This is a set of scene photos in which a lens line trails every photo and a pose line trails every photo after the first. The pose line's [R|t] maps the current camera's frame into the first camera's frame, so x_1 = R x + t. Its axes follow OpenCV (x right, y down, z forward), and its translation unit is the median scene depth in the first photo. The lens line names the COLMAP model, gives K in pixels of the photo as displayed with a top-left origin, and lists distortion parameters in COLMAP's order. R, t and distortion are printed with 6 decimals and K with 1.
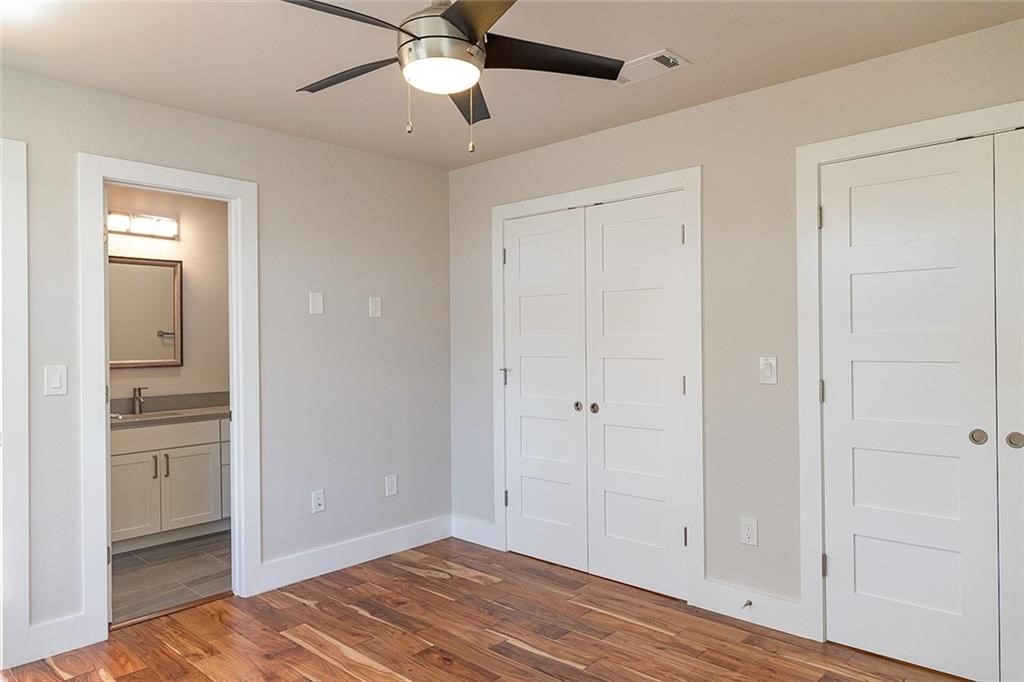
lens RADIAL K [[675.9, 0, 513.9], [0, 675.9, 339.0], [0, 0, 1]] dist [0.009183, -0.011628]
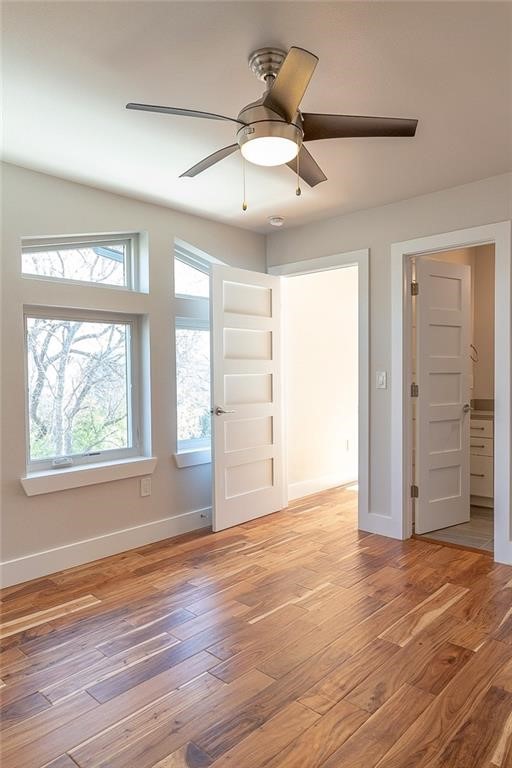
lens RADIAL K [[506.9, 0, 255.2], [0, 506.9, 382.5], [0, 0, 1]] dist [0.009183, -0.011628]
pose [[-0.002045, 0.034866, -0.999390, 0.625785], [0.008638, 0.999355, 0.034847, 0.020479], [0.999961, -0.008561, -0.002345, 0.673683]]
